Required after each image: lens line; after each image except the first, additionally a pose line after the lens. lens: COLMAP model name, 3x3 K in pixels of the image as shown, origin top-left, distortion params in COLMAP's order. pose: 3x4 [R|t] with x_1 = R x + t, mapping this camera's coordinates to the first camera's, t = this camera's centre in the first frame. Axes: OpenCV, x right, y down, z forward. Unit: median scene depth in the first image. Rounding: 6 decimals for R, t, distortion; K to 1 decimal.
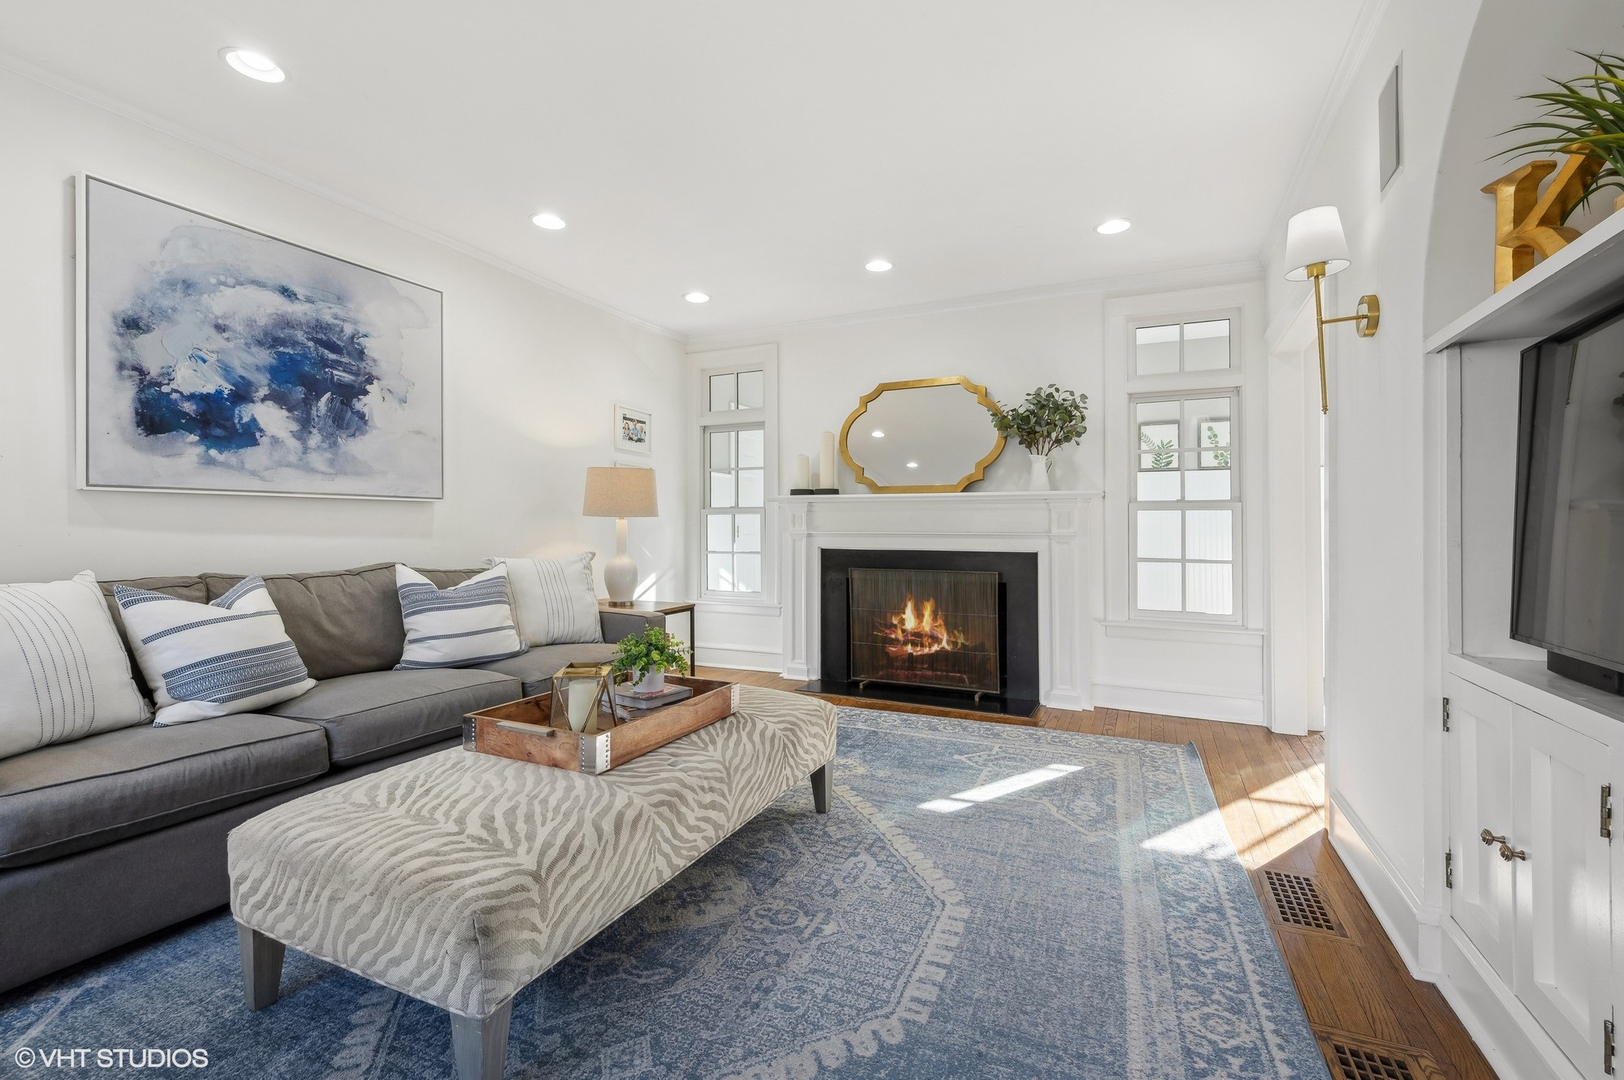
lens RADIAL K [[700.5, 0, 813.6], [0, 700.5, 530.0], [0, 0, 1]] dist [-0.010132, 0.000377]
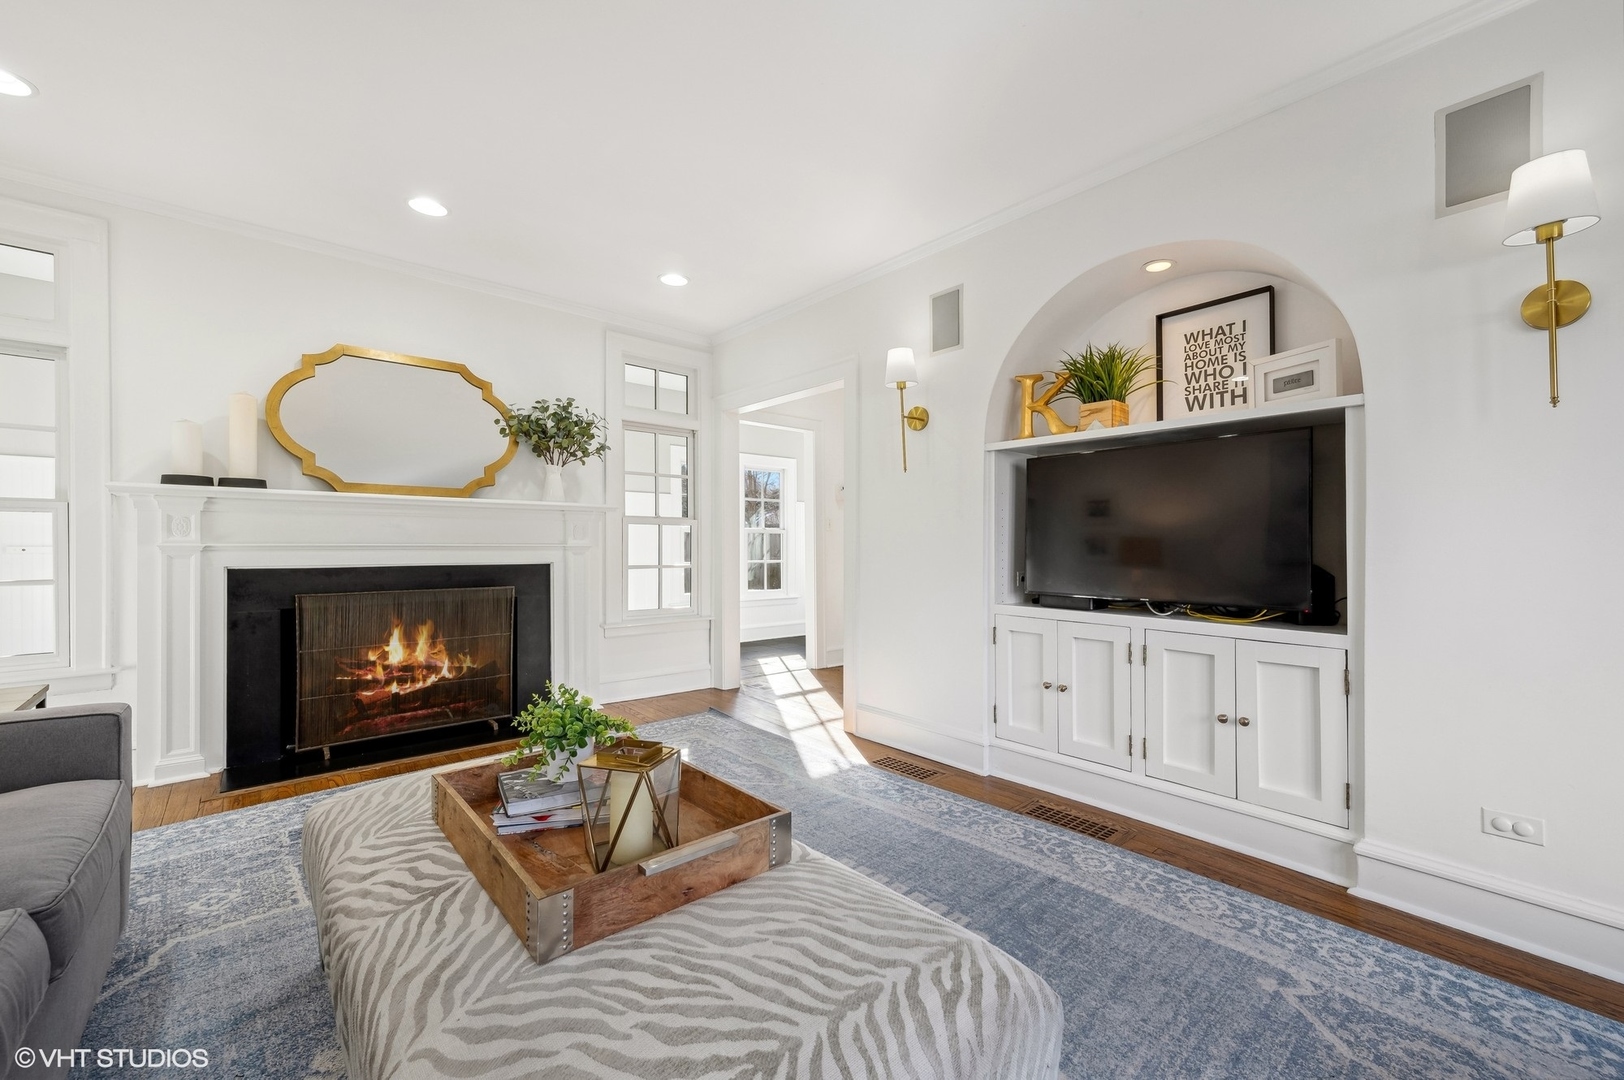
lens RADIAL K [[660.1, 0, 813.9], [0, 660.1, 544.9], [0, 0, 1]] dist [0.002085, 0.000397]
pose [[0.403467, -0.003970, 0.914985, -0.389600], [-0.005136, 0.999965, 0.006604, -0.002383], [-0.914980, -0.007364, 0.403433, 0.273299]]
